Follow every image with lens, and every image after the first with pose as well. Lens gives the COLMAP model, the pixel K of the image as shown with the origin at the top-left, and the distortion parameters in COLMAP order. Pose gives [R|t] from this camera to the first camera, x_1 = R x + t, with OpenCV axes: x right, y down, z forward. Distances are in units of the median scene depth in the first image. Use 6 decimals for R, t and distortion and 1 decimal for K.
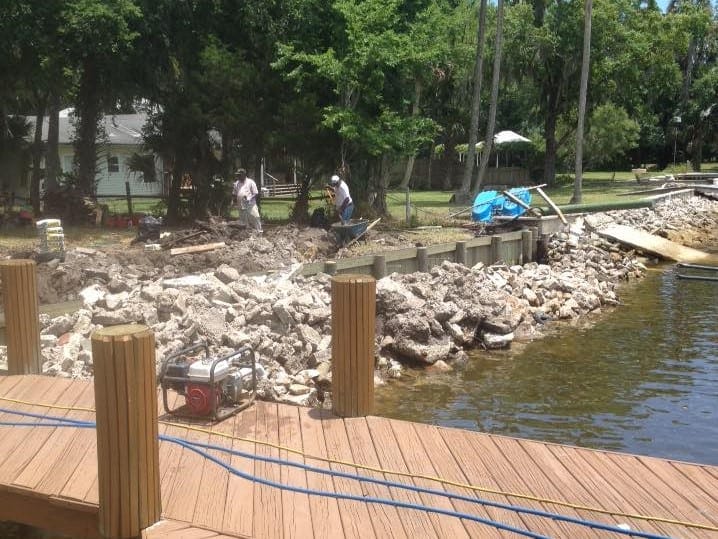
lens RADIAL K [[775.9, 0, 359.0], [0, 775.9, 269.5], [0, 0, 1]] dist [0.006927, 0.002420]
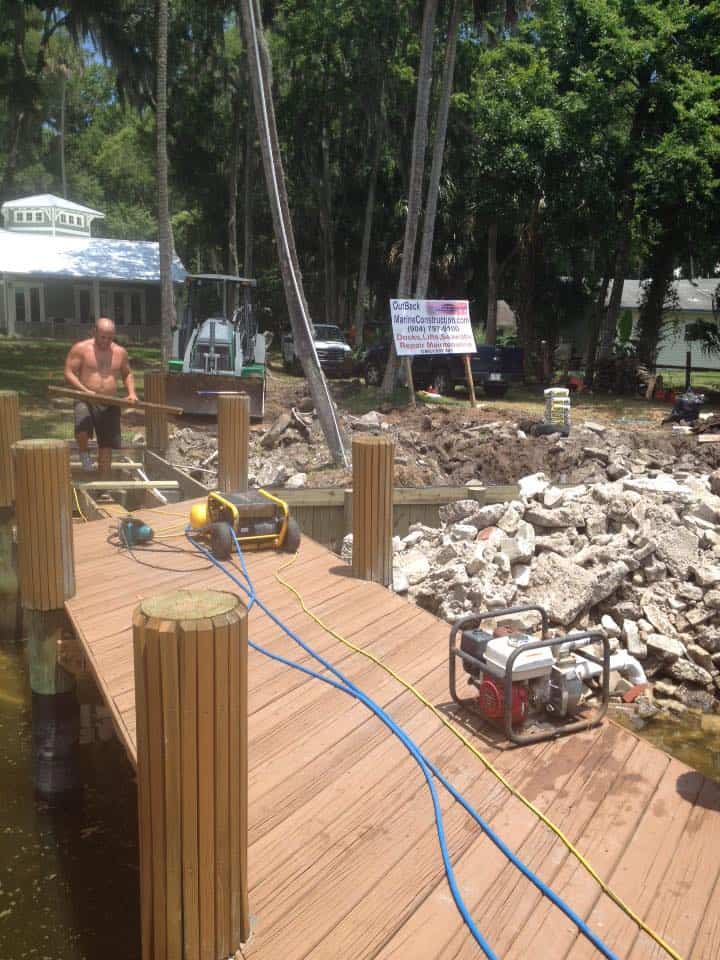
lens RADIAL K [[807.0, 0, 360.0], [0, 807.0, 480.0], [0, 0, 1]] dist [0.002451, -0.016943]
pose [[0.767327, 0.142408, -0.625243, 0.046483], [-0.112665, 0.989802, 0.087175, -0.025885], [0.631281, 0.003551, 0.775546, 0.227692]]
